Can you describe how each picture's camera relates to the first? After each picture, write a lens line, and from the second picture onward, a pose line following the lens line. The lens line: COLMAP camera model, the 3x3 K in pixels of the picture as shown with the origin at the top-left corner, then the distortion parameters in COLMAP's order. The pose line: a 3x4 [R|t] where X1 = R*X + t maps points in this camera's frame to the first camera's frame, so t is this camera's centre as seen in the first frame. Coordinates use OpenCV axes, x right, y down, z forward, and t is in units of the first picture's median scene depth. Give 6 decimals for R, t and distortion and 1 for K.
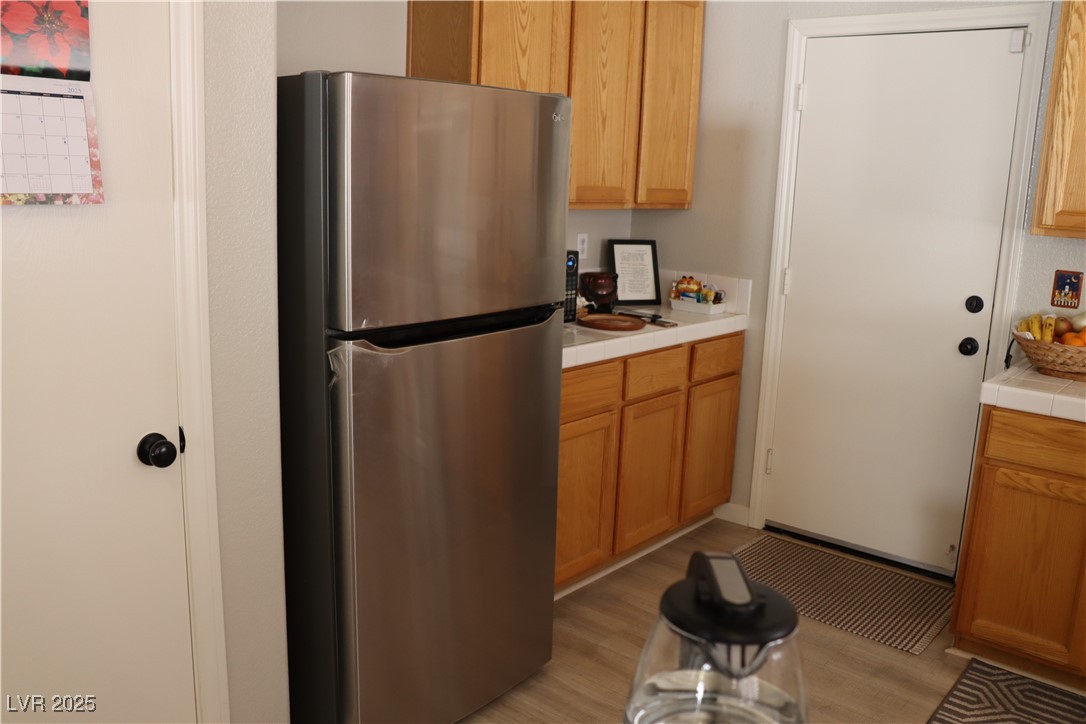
lens RADIAL K [[933.5, 0, 543.0], [0, 933.5, 362.0], [0, 0, 1]] dist [-0.155906, 0.151362]
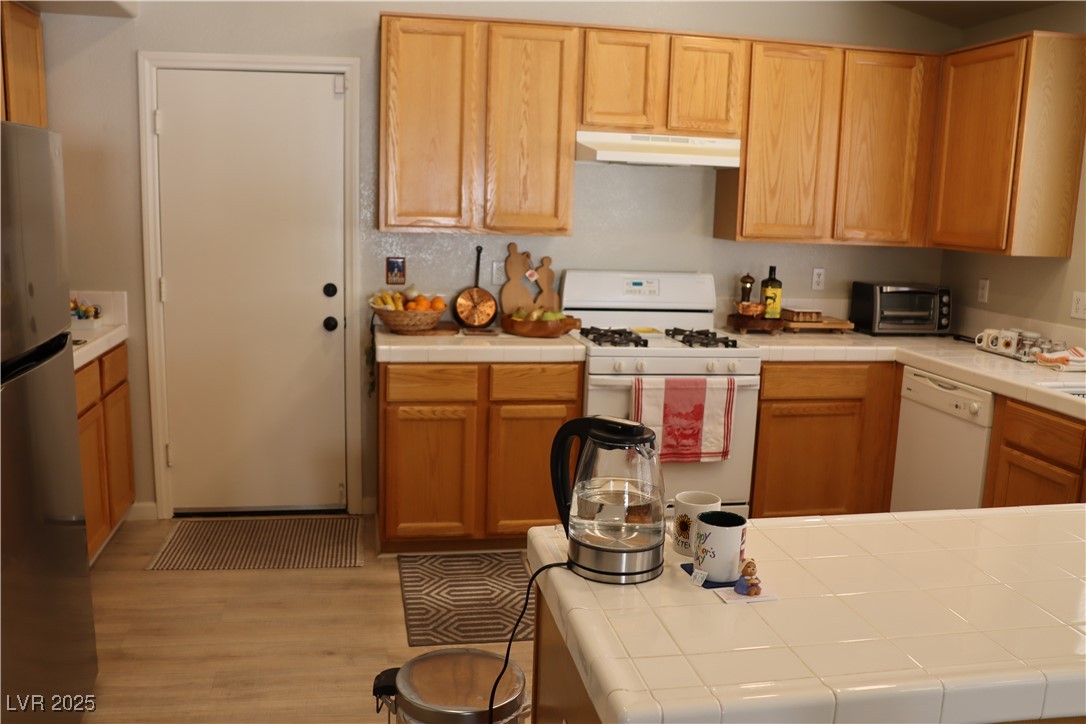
lens RADIAL K [[933.5, 0, 543.0], [0, 933.5, 362.0], [0, 0, 1]] dist [-0.155906, 0.151362]
pose [[0.634441, -0.155304, 0.757209, -0.369744], [0.152765, 0.985479, 0.074126, -0.017434], [-0.757725, 0.068646, 0.648953, -0.055998]]
